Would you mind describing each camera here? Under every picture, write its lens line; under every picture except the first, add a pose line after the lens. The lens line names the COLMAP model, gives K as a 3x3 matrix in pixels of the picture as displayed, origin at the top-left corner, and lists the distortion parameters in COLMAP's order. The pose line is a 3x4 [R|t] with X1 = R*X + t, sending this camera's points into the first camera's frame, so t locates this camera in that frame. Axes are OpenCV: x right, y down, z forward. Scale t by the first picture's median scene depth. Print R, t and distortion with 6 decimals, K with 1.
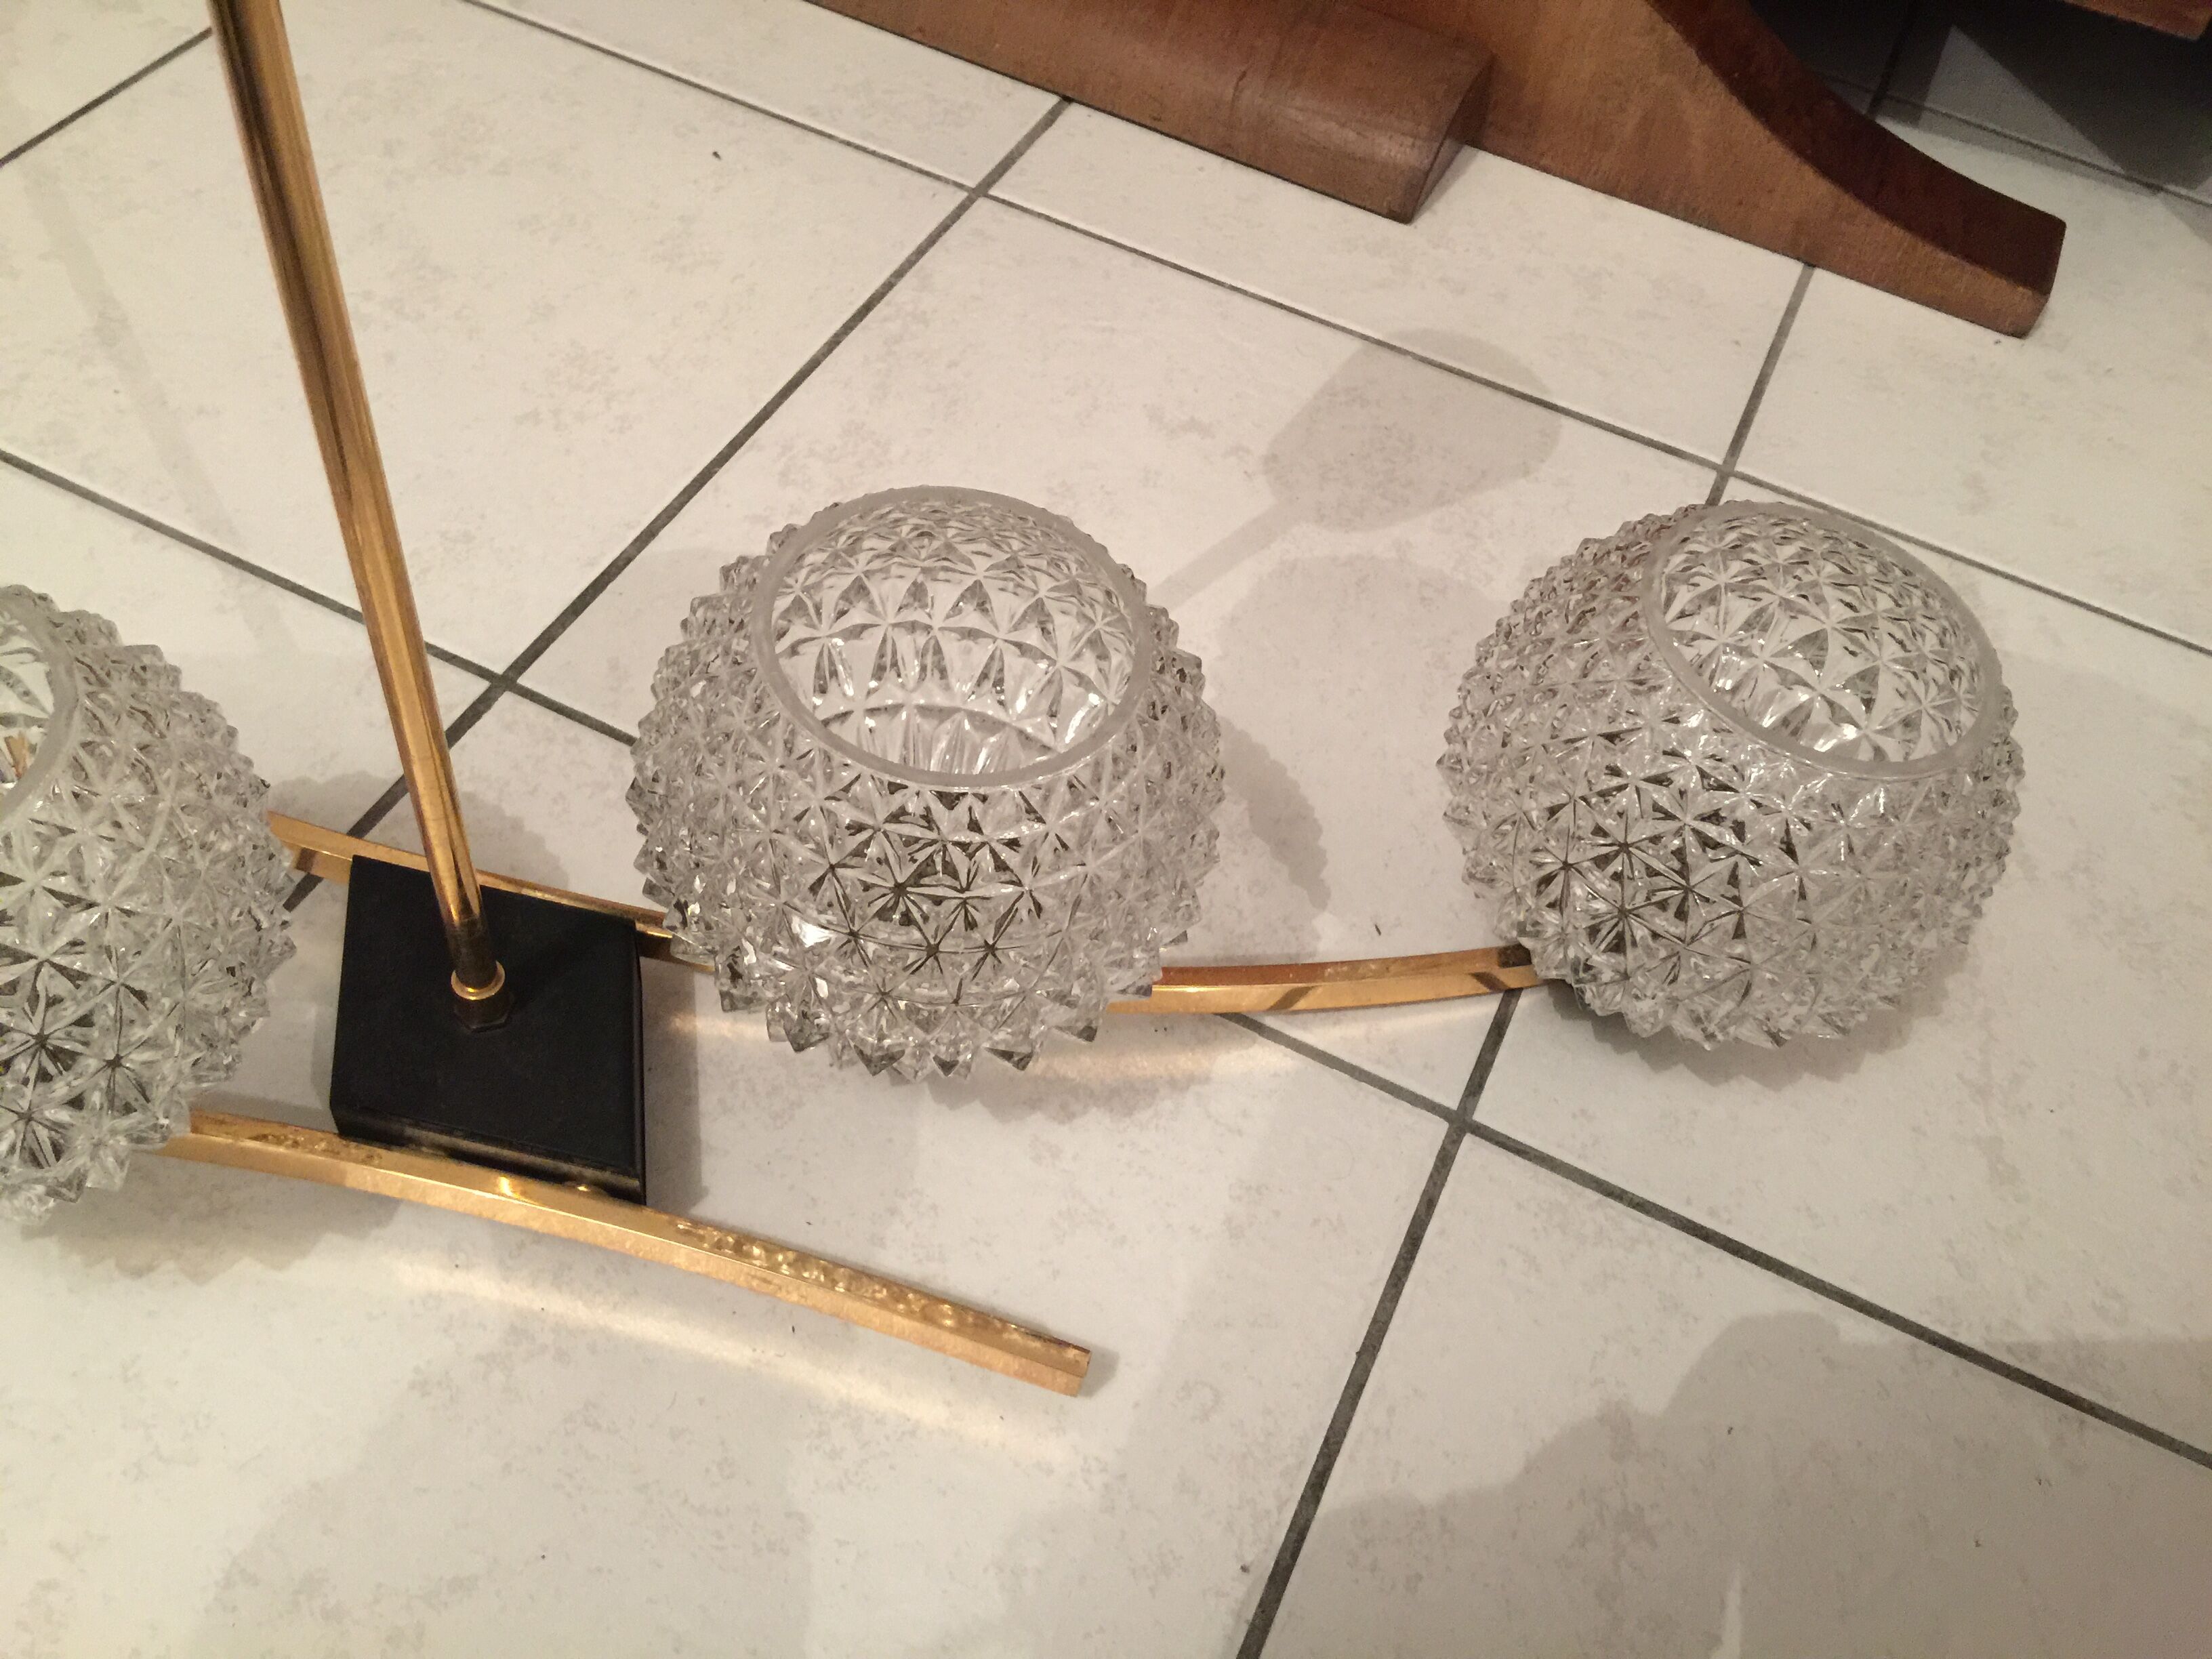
lens RADIAL K [[1875.1, 0, 1099.4], [0, 1875.1, 818.0], [0, 0, 1]] dist [0.081322, -0.153804]
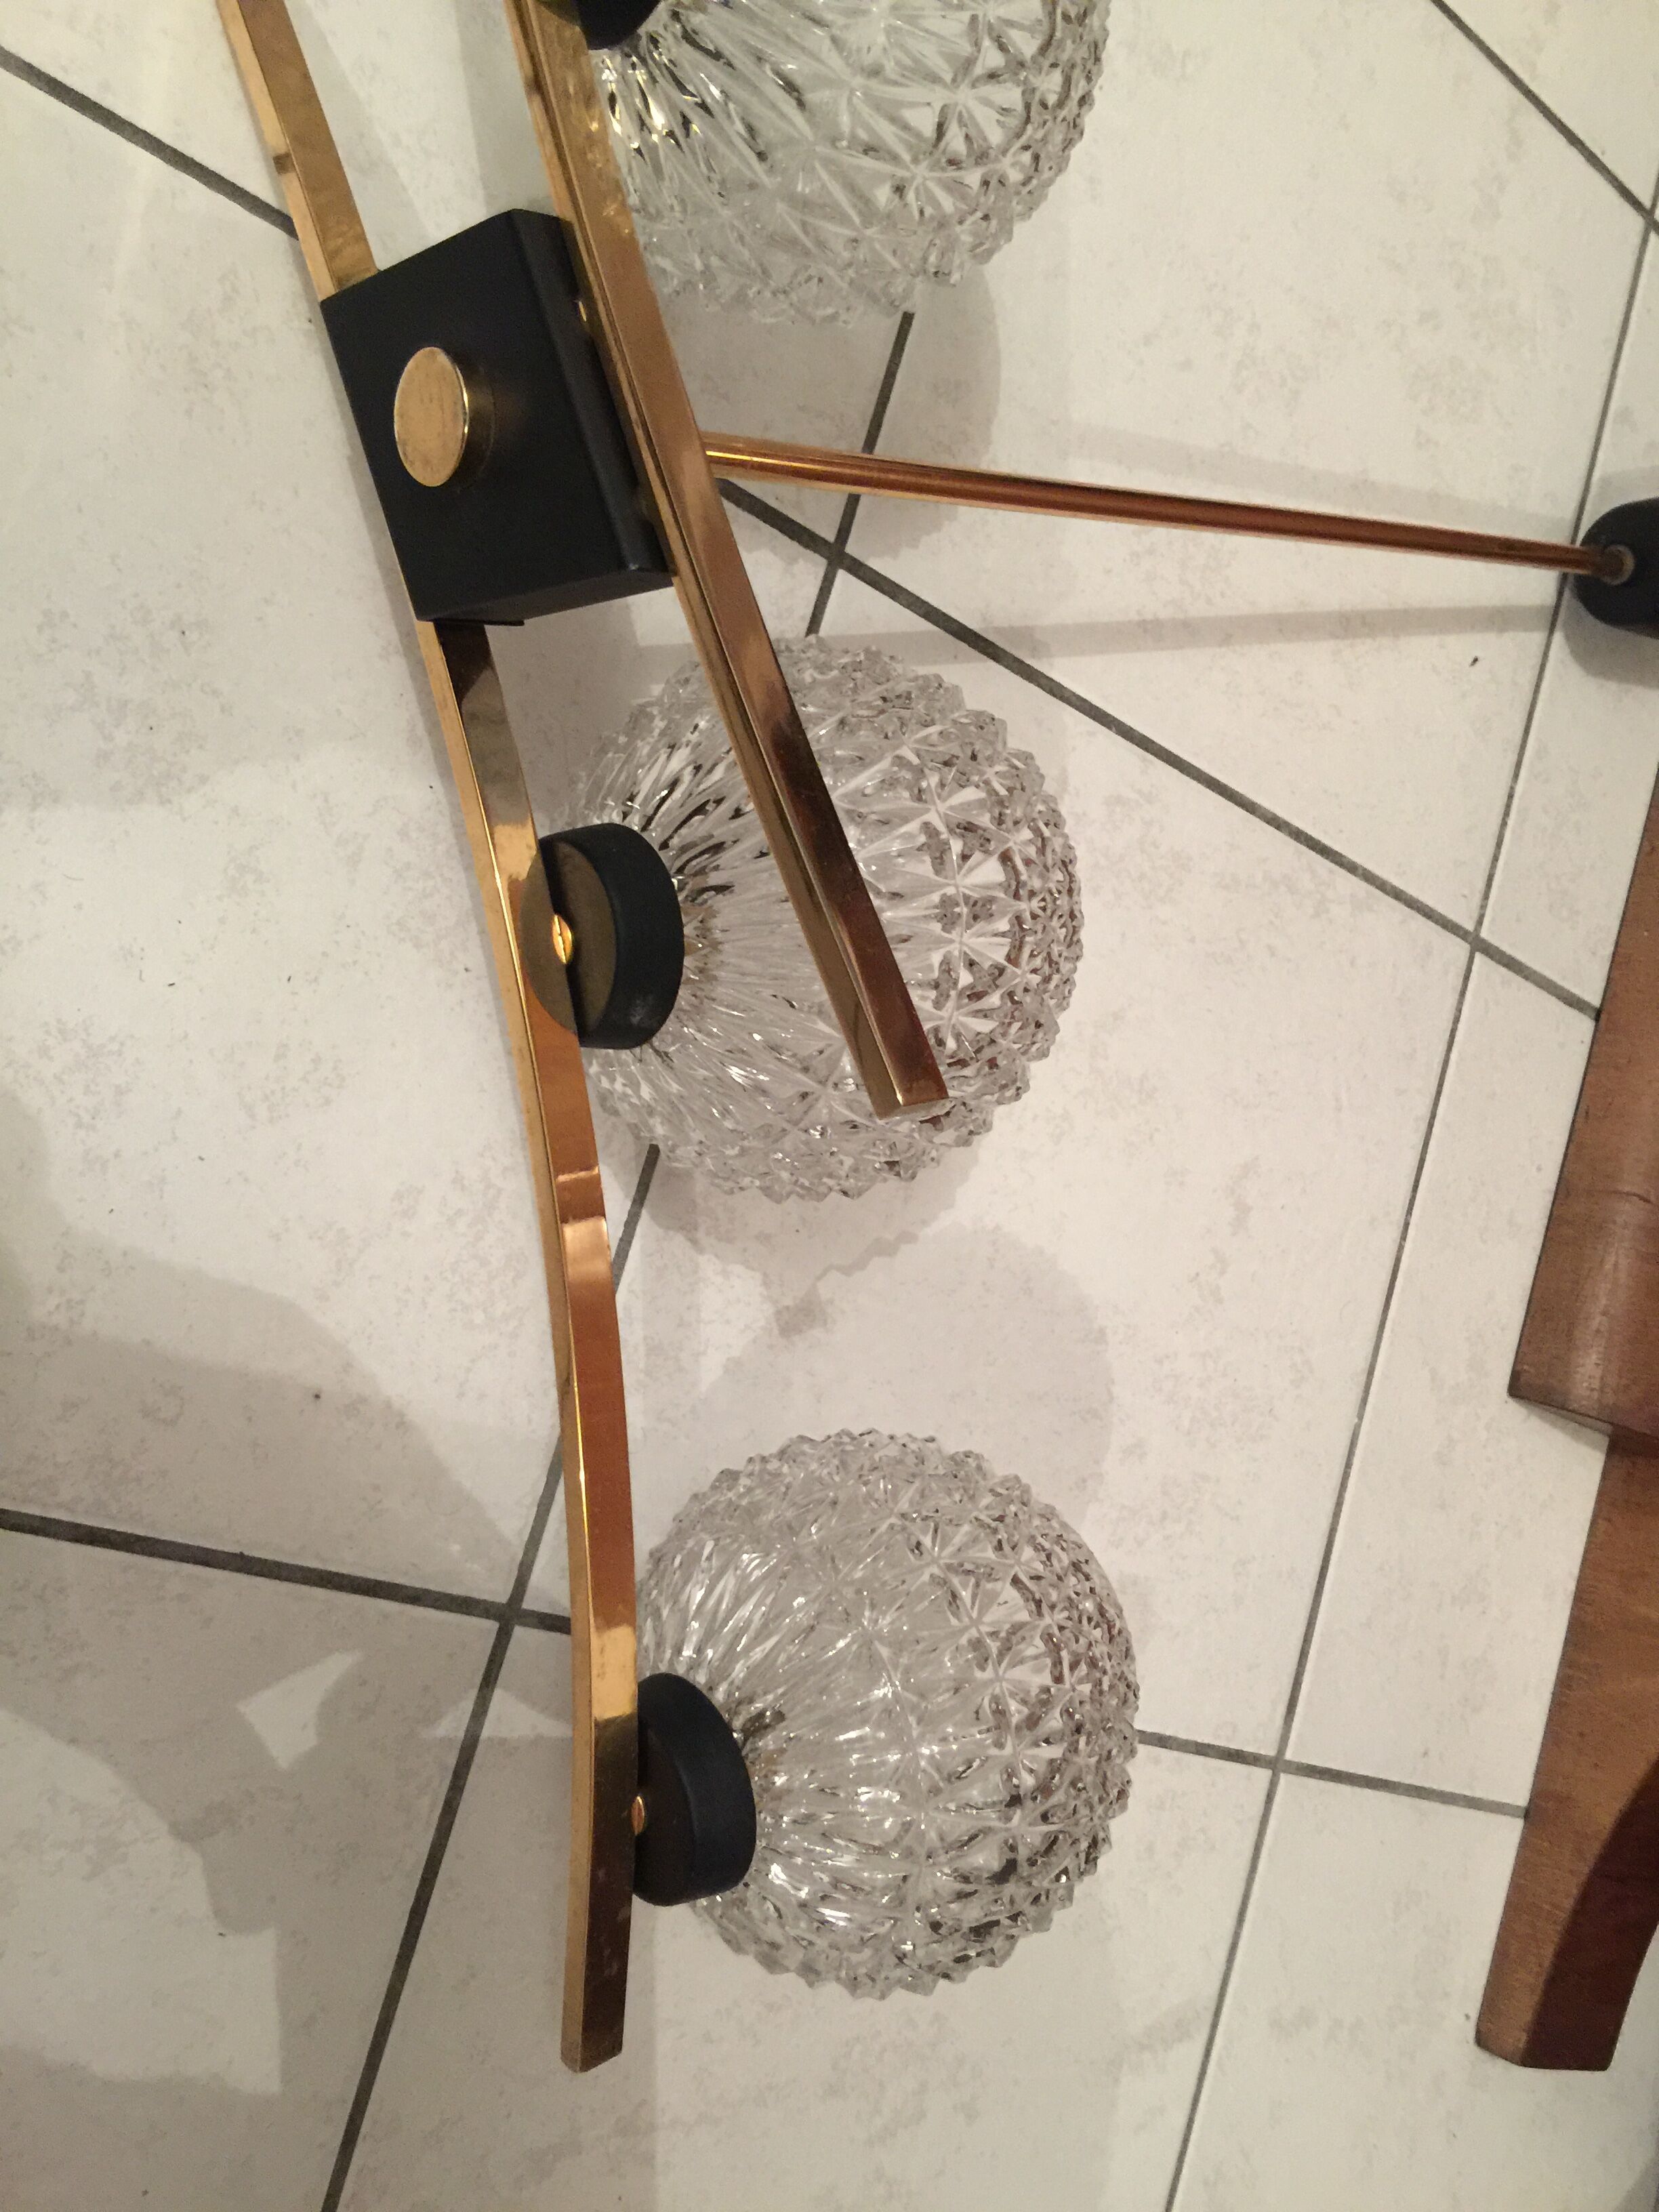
lens RADIAL K [[1875.1, 0, 850.6], [0, 1875.1, 1116.1], [0, 0, 1]] dist [0.081322, -0.153804]
pose [[0.144282, 0.989482, 0.010396, -0.038161], [-0.986205, 0.142927, 0.083499, -0.104136], [0.081135, -0.022300, 0.996454, 0.036143]]
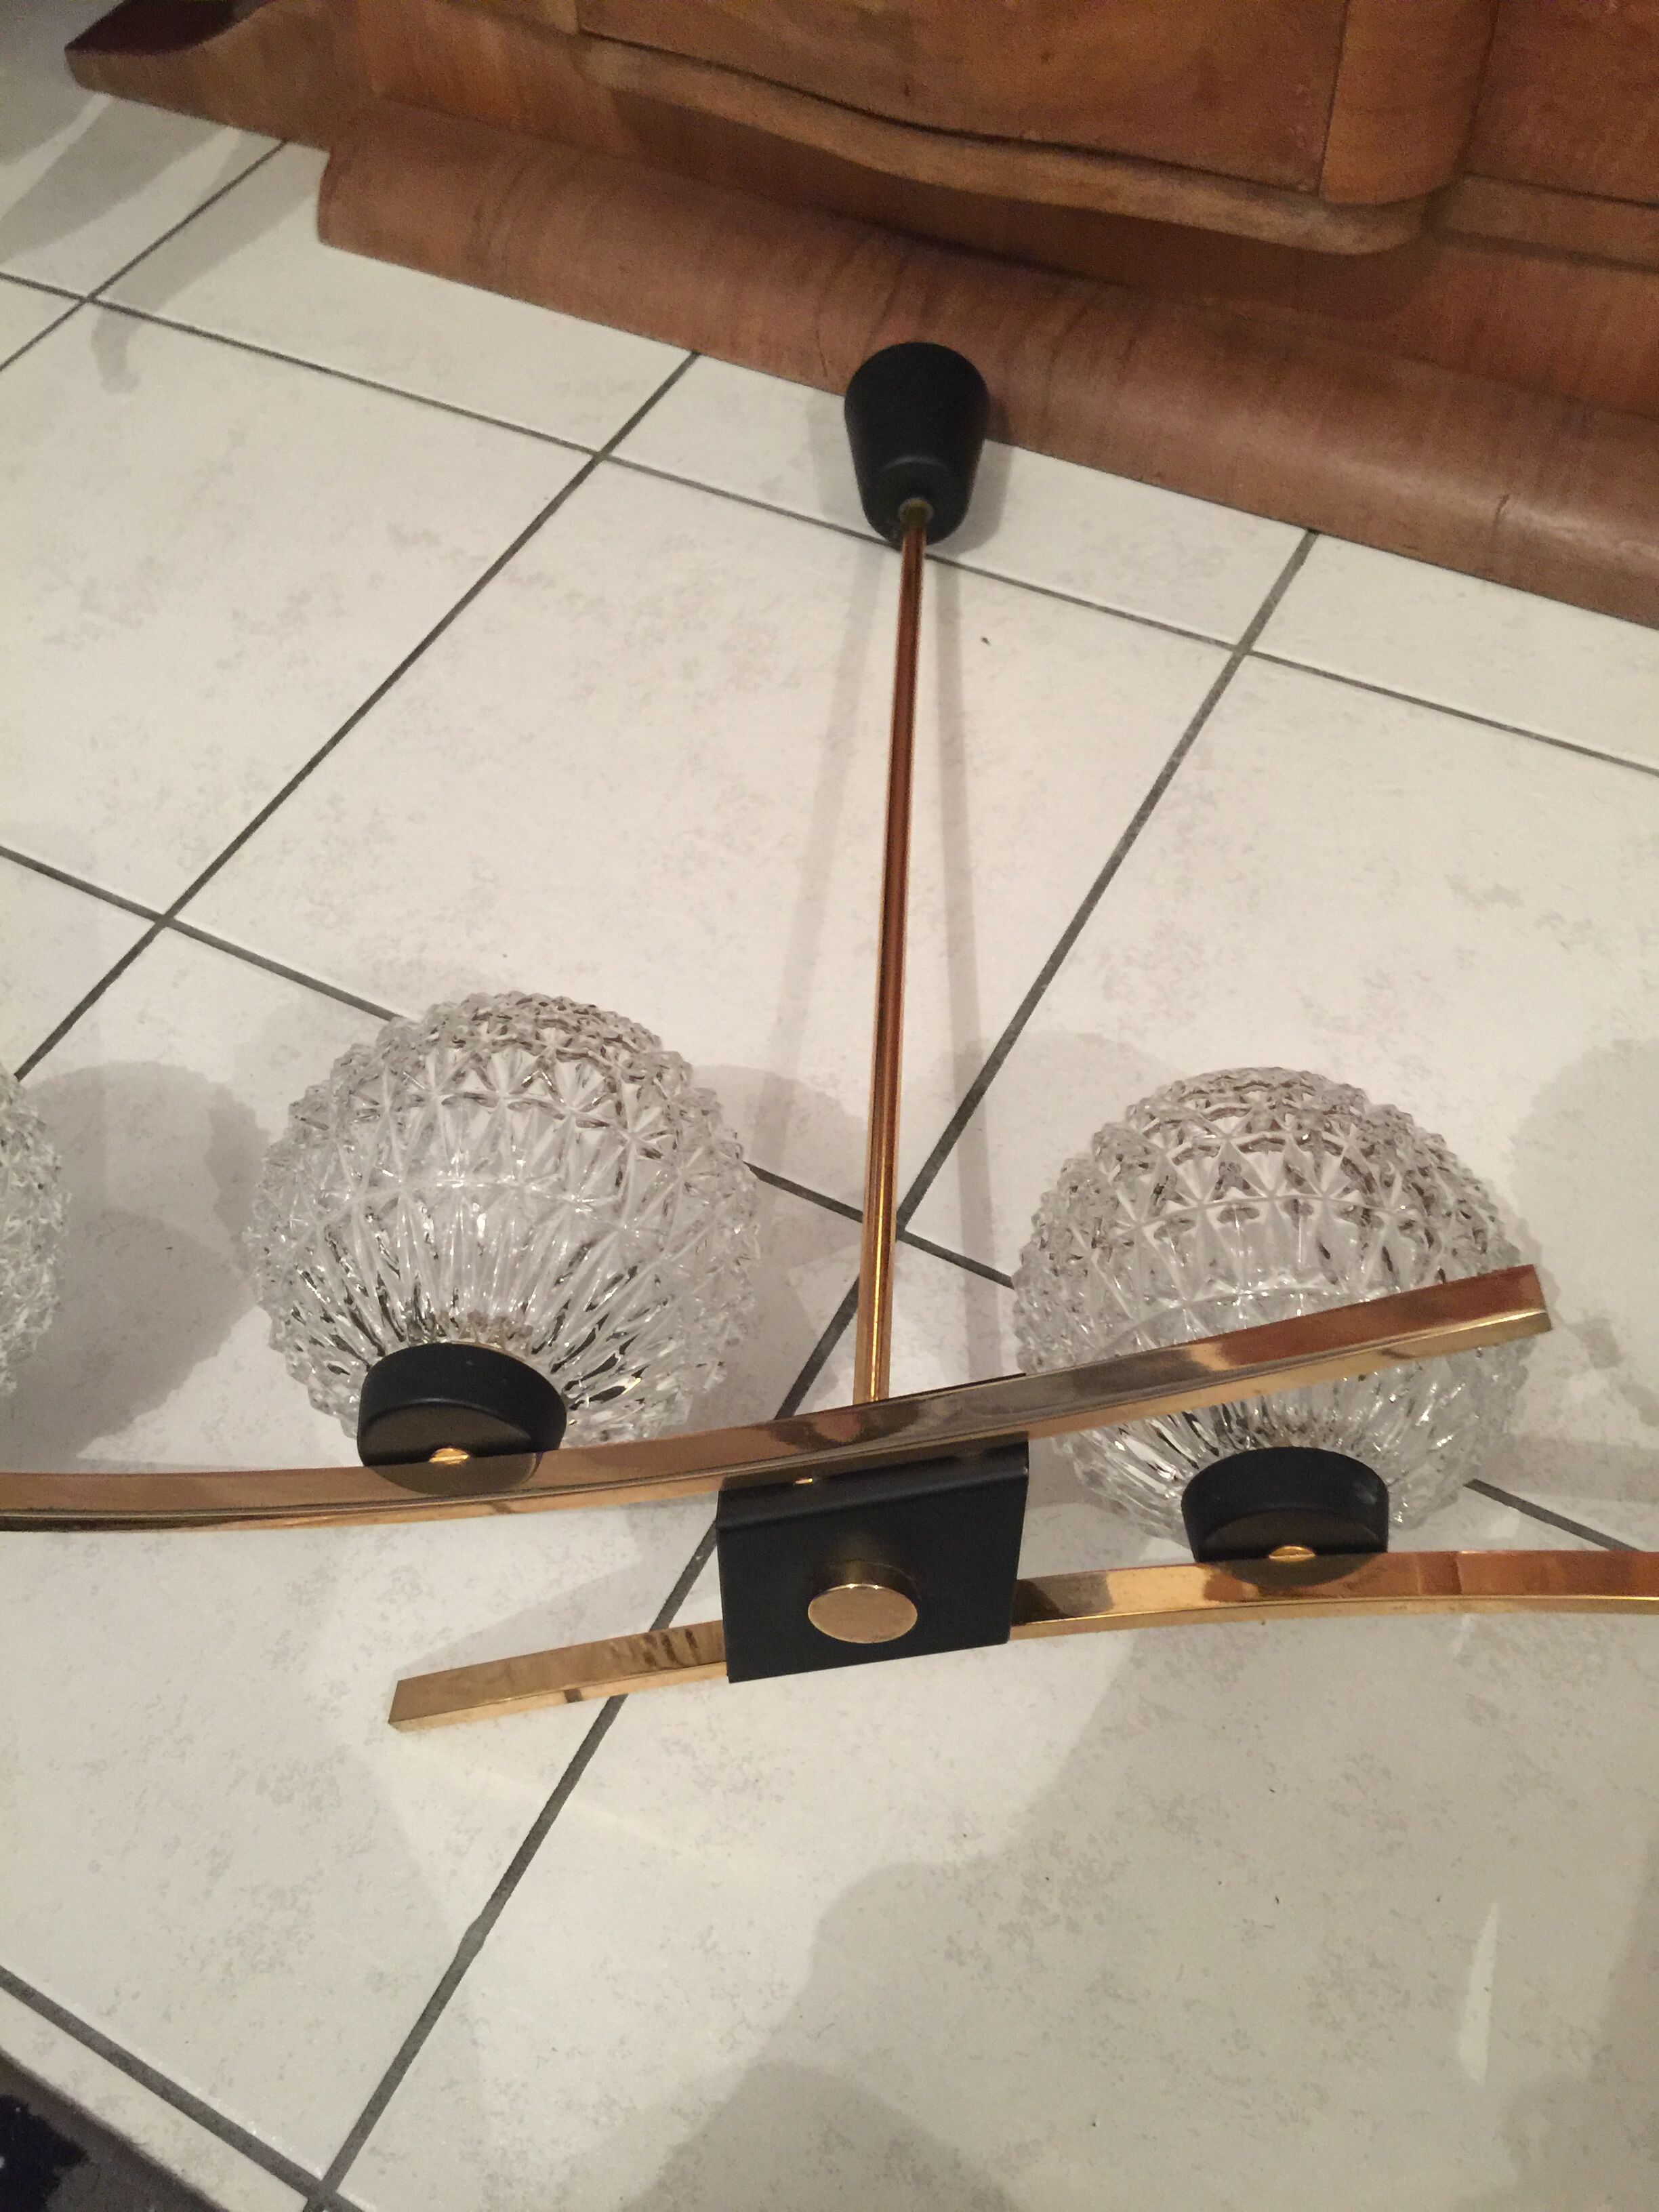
lens RADIAL K [[1875.1, 0, 832.1], [0, 1875.1, 1089.1], [0, 0, 1]] dist [0.081322, -0.153804]
pose [[0.985566, -0.050960, -0.161439, -0.150860], [0.059626, 0.997003, 0.049295, -0.184546], [0.158443, -0.058210, 0.985651, -0.060961]]
